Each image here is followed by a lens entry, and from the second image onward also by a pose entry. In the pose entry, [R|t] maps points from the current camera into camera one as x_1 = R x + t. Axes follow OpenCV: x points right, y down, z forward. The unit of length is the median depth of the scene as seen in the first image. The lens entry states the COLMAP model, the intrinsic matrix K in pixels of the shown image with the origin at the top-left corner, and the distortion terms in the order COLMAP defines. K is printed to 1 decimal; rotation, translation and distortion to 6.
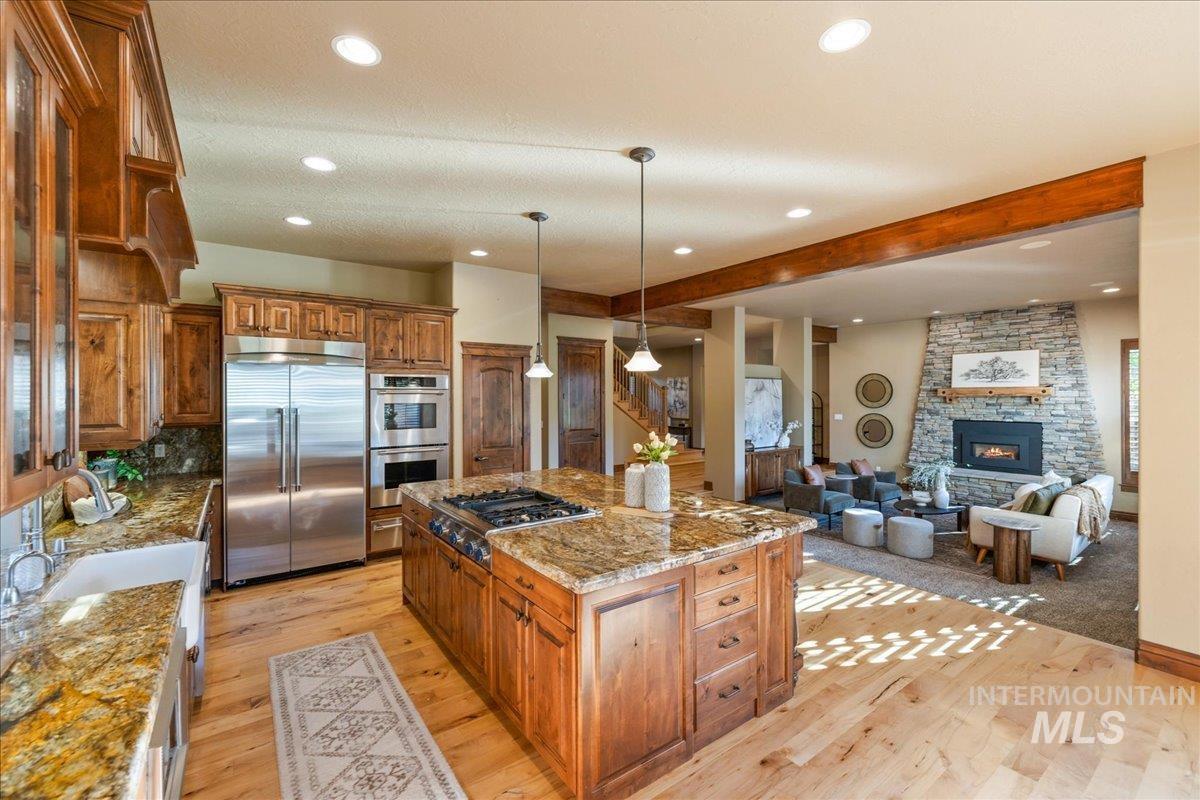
lens RADIAL K [[507.2, 0, 592.4], [0, 507.2, 395.4], [0, 0, 1]] dist [0.002242, 0.000186]
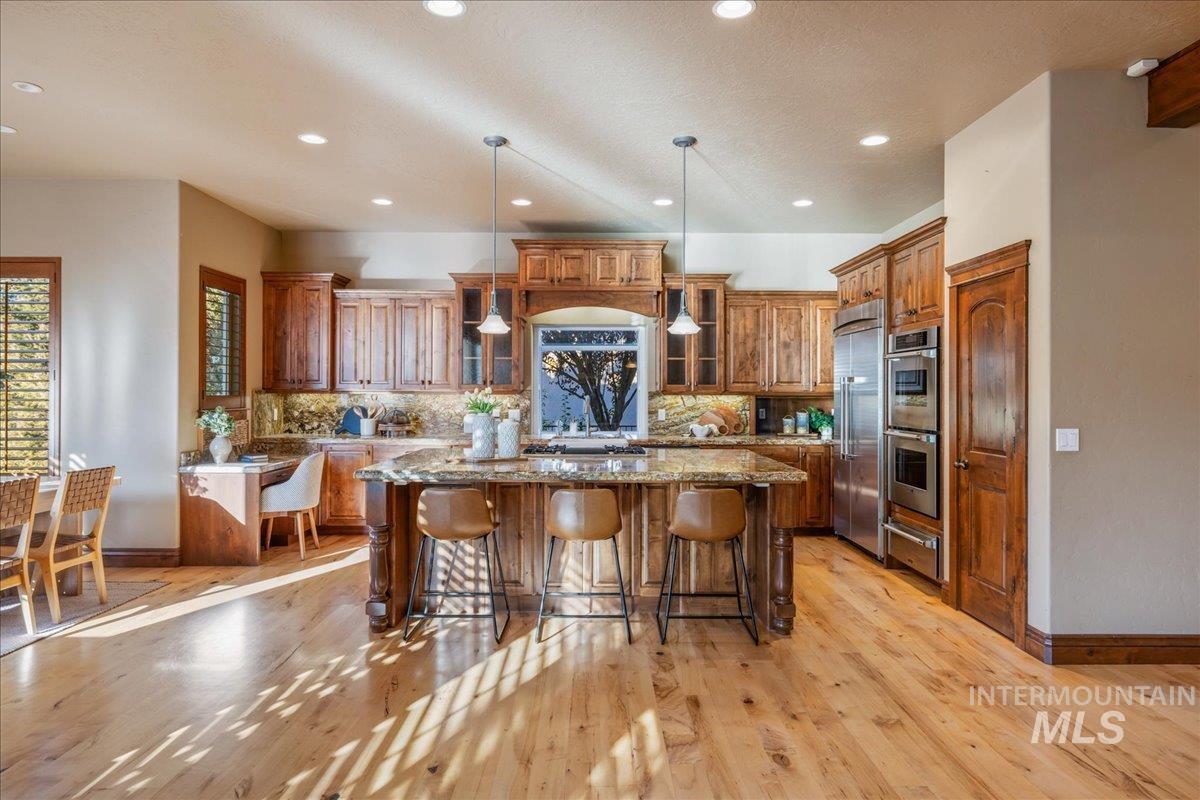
lens RADIAL K [[703.5, 0, 598.1], [0, 703.5, 390.6], [0, 0, 1]] dist [-0.009093, 0.001229]
pose [[-0.580523, -0.000290, -0.814243, 0.655443], [-0.003058, 0.999994, 0.001824, 0.040473], [0.814238, 0.003549, -0.580521, 1.099435]]
